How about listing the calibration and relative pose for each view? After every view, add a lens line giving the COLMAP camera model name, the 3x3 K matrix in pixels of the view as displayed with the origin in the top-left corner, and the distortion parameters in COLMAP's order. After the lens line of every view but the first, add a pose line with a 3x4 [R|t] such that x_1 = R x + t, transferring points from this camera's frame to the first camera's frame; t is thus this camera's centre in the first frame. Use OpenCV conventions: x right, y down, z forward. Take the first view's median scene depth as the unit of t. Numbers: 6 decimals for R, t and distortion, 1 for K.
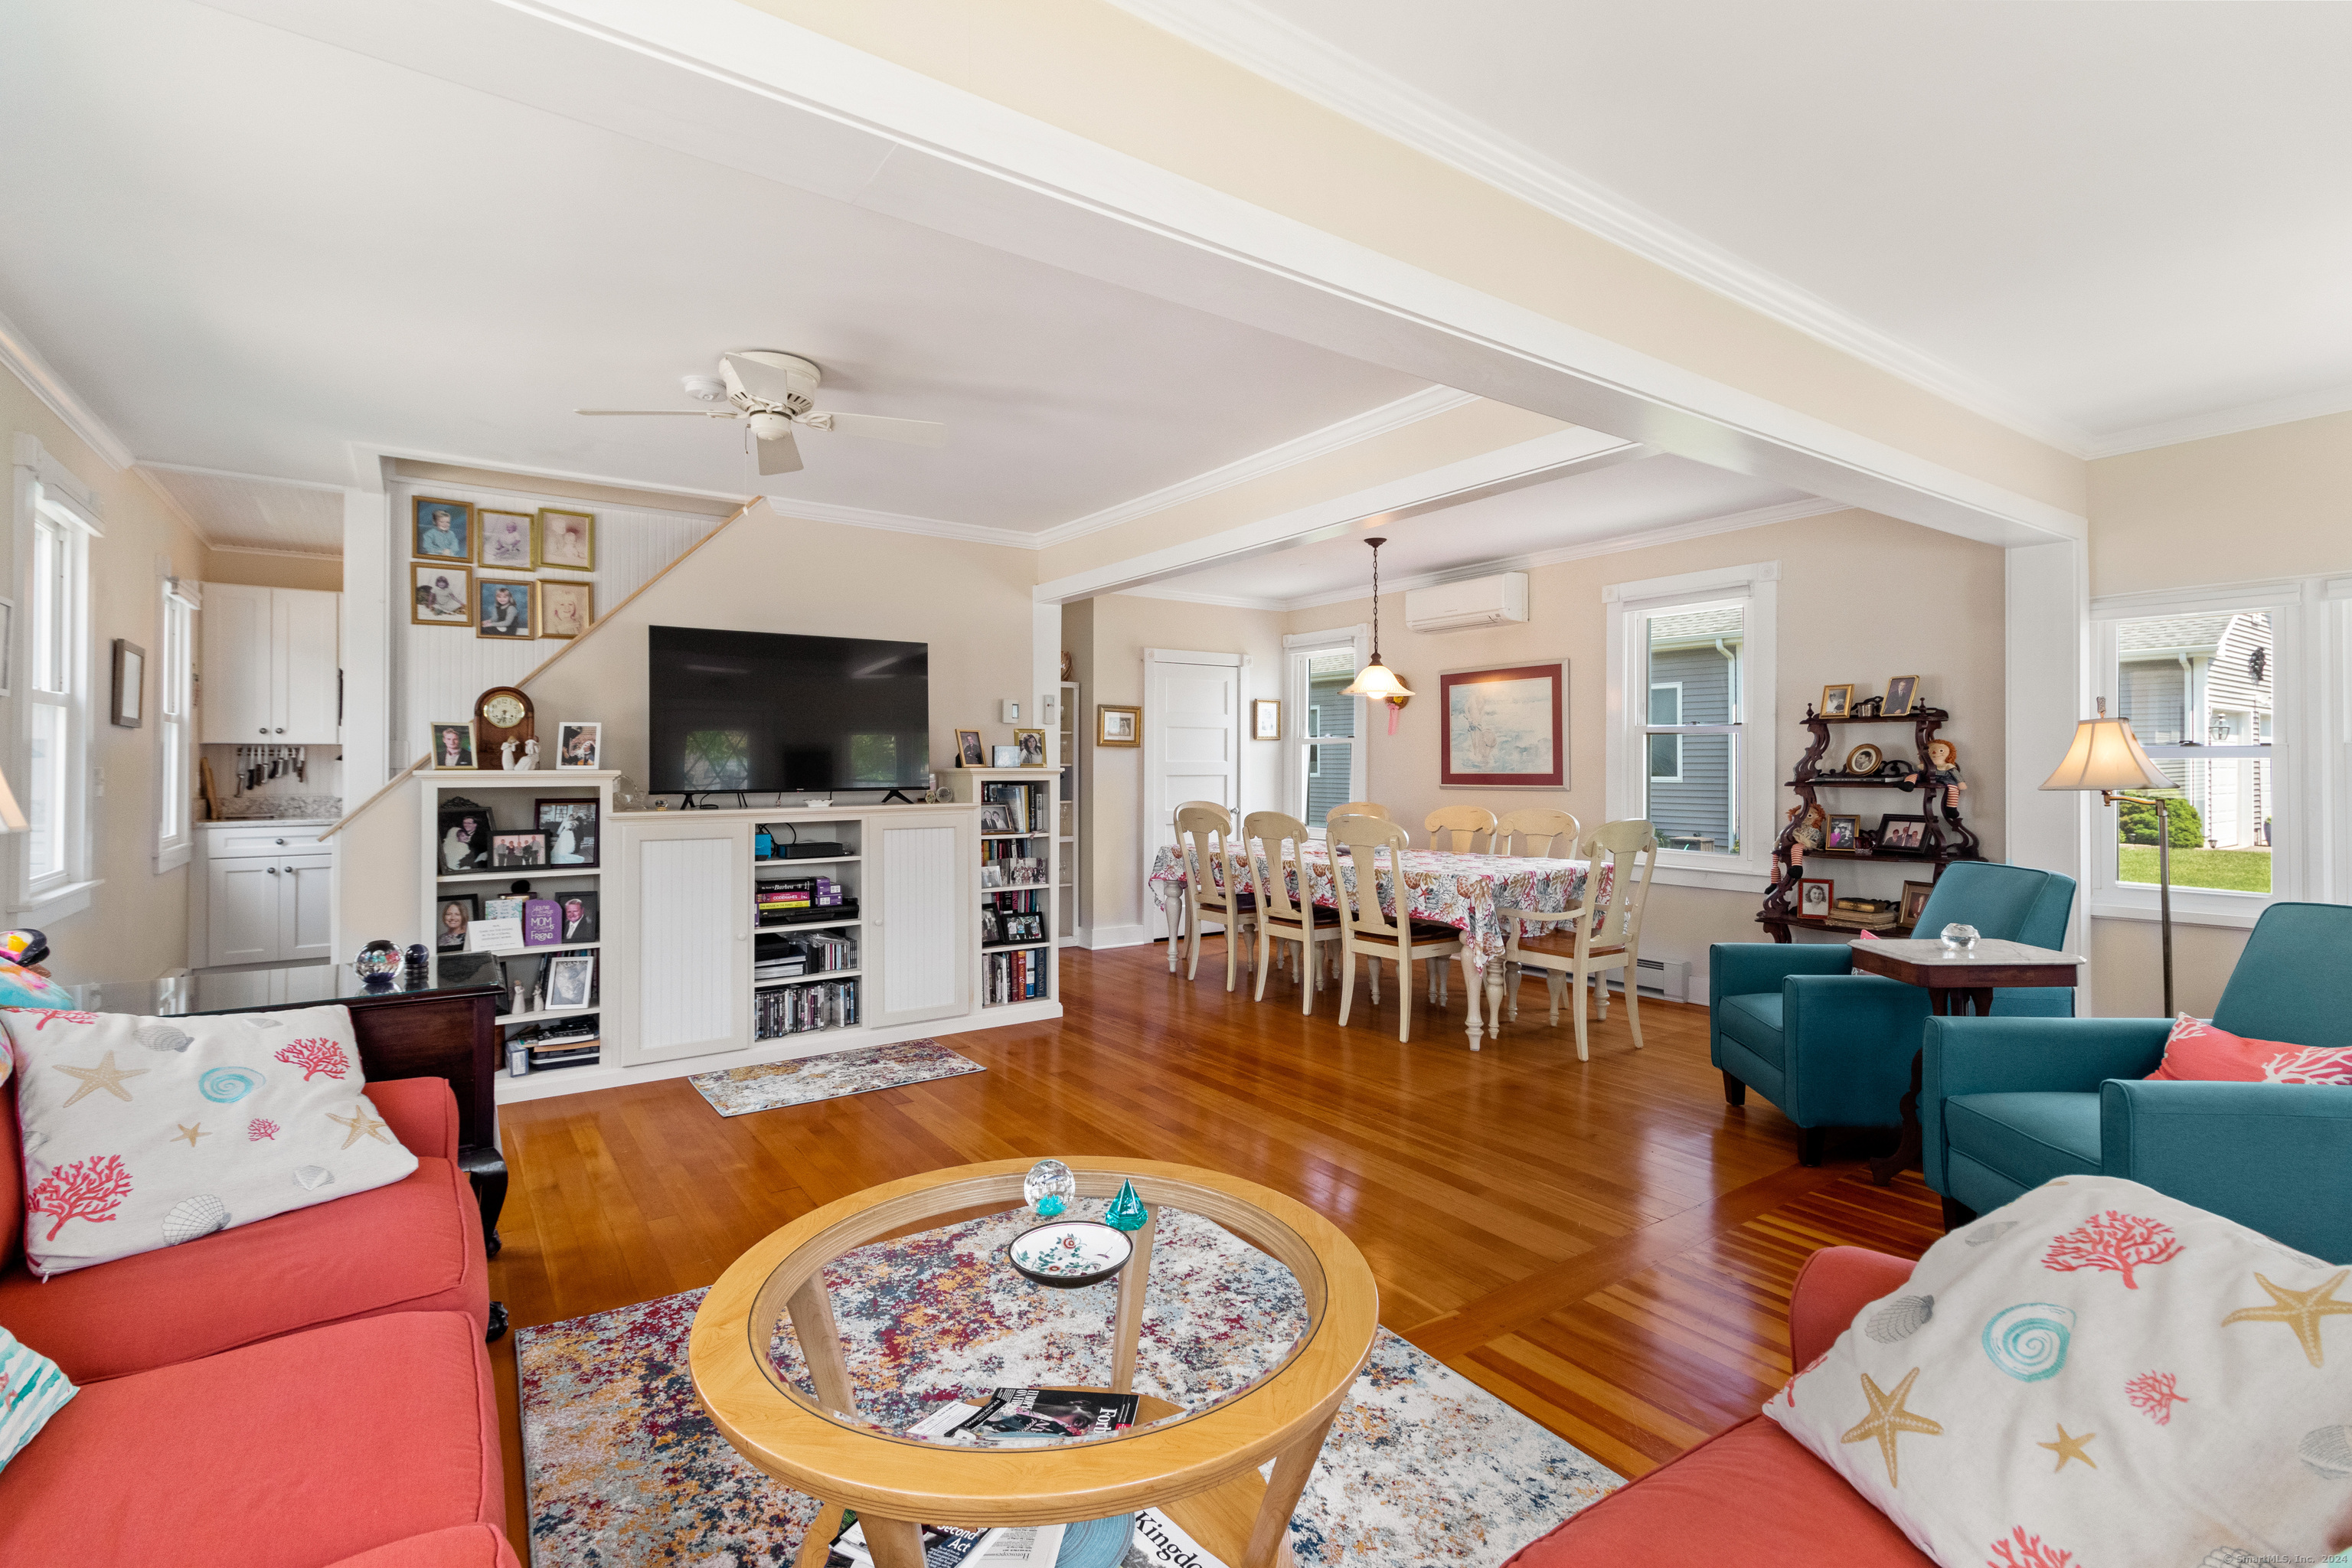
lens RADIAL K [[1073.8, 0, 1168.5], [0, 1073.8, 764.5], [0, 0, 1]] dist [0.020380, -0.000078]
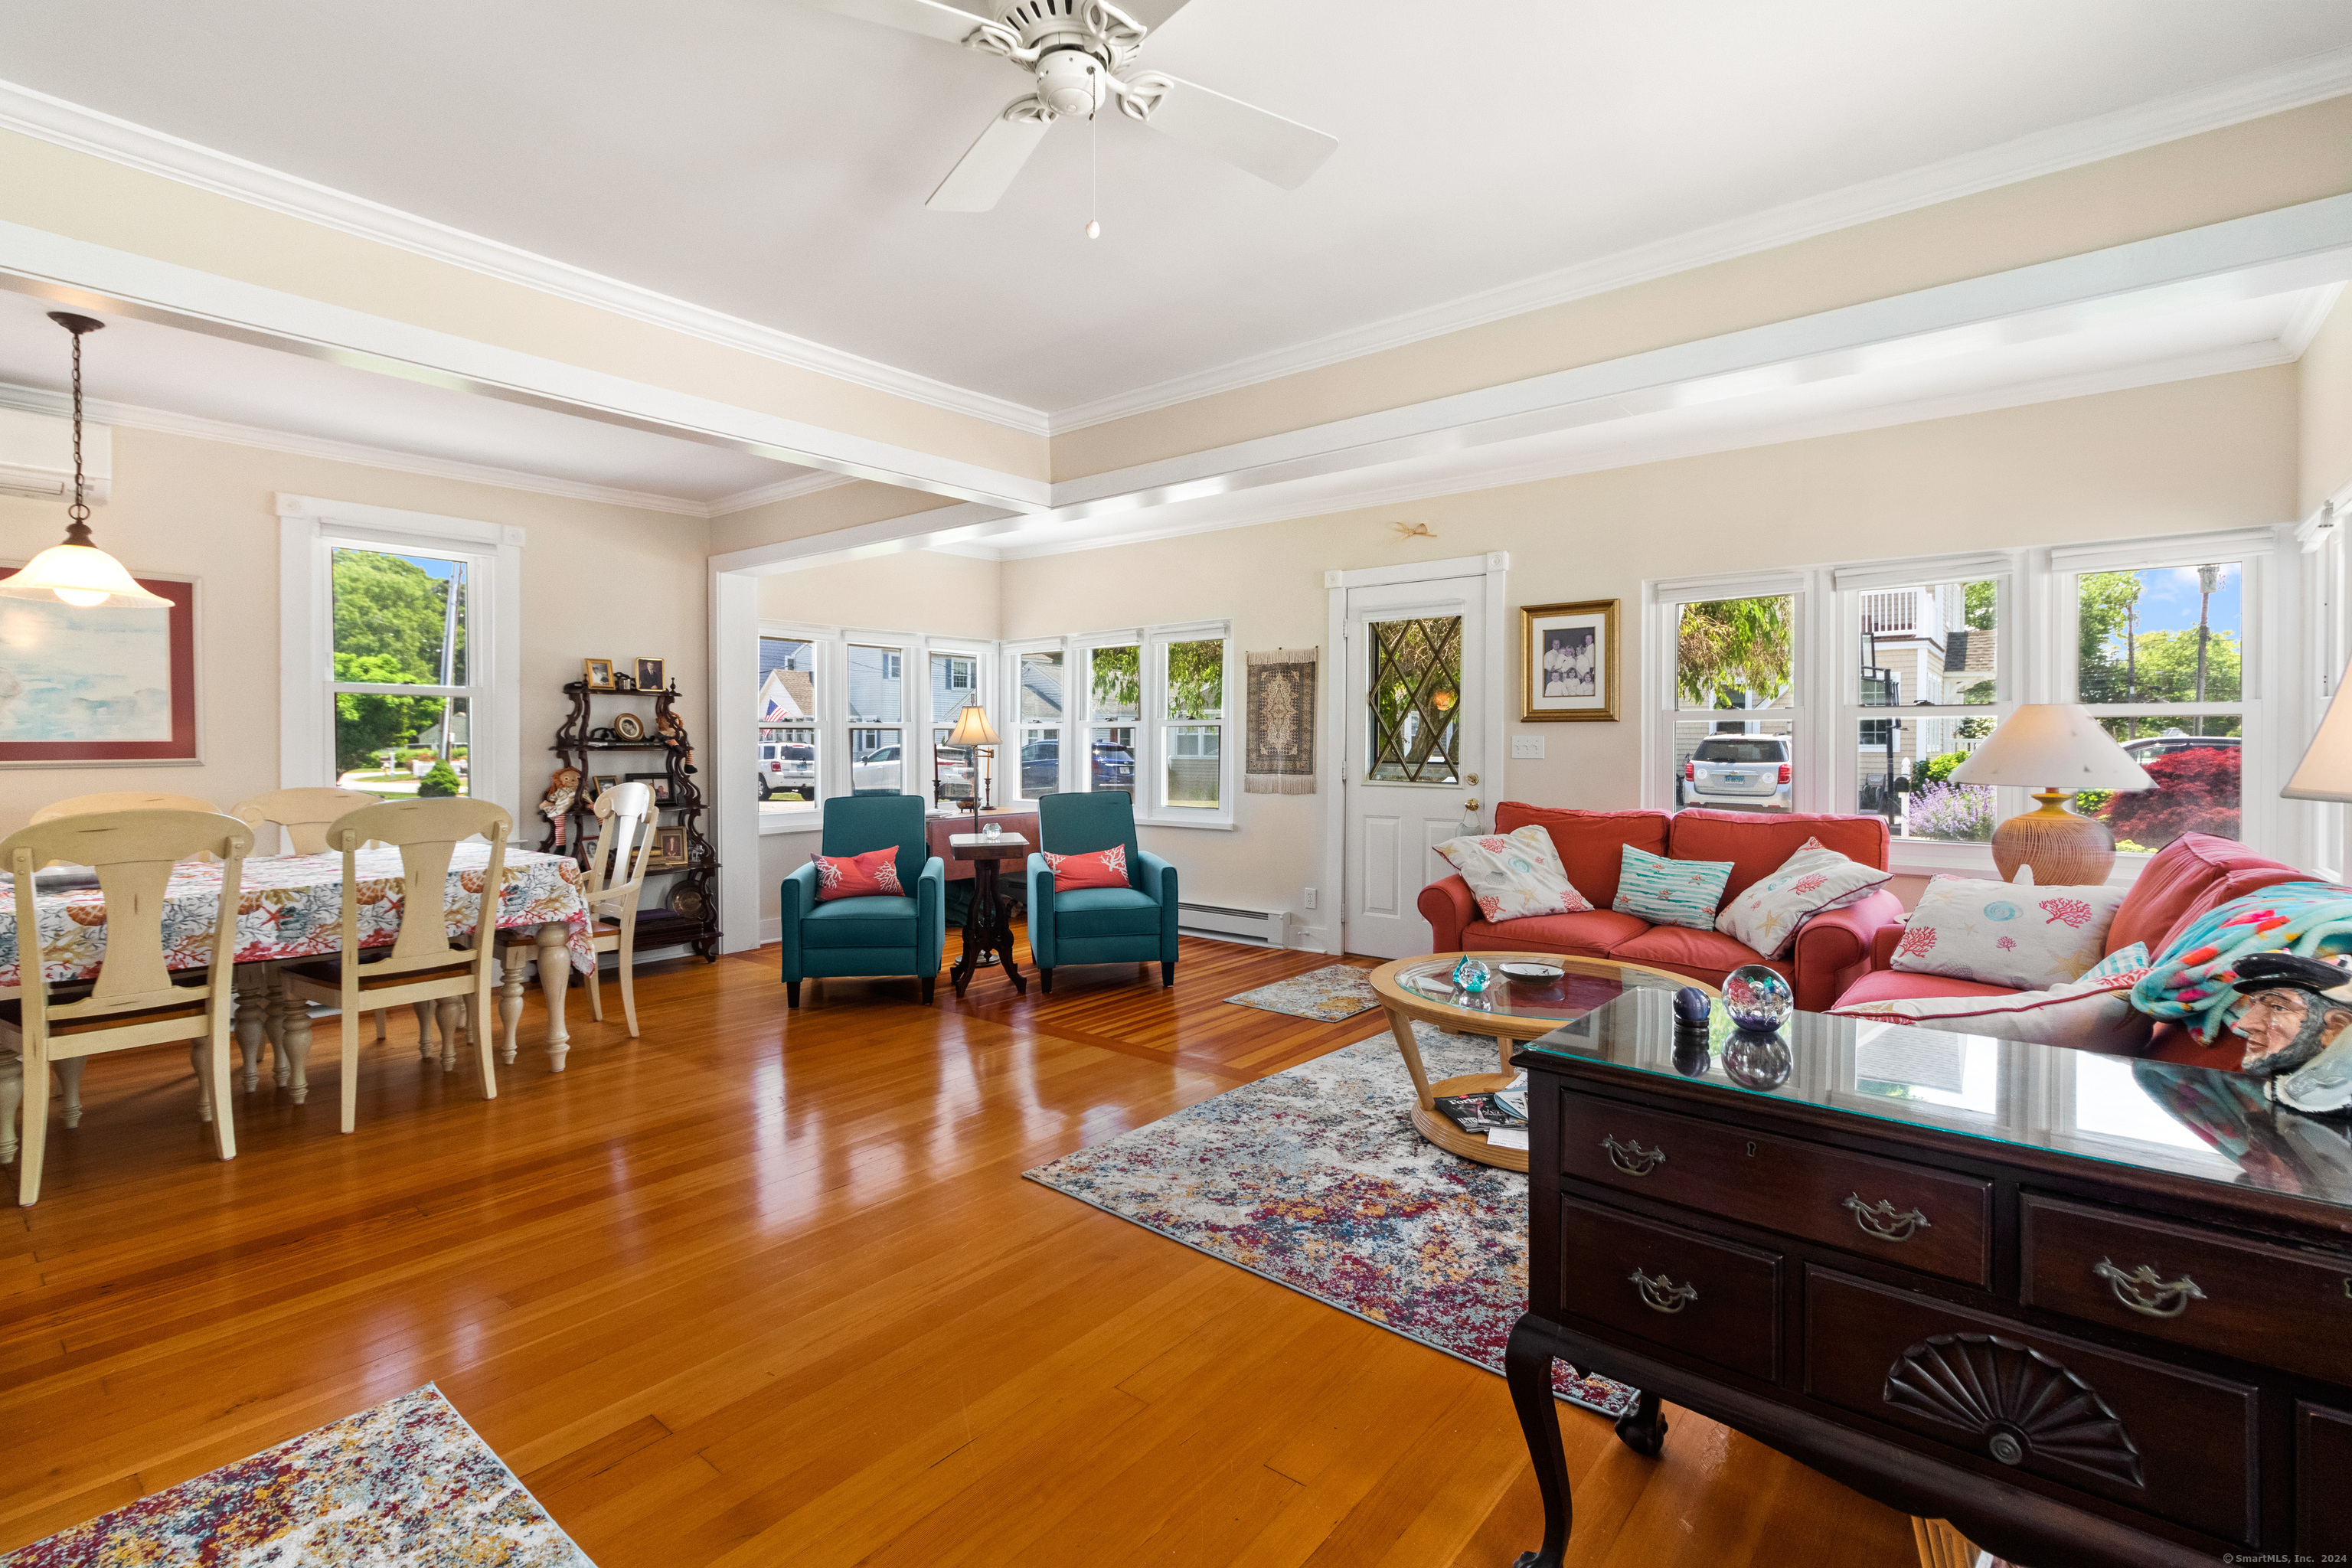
lens RADIAL K [[1082.5, 0, 1177.1], [0, 1082.5, 744.9], [0, 0, 1]] dist [0.004370, -0.000741]
pose [[-0.272578, -0.000379, 0.962134, -0.657978], [0.001464, 0.999999, 0.000808, 0.015335], [-0.962133, 0.001628, -0.272577, 0.786505]]
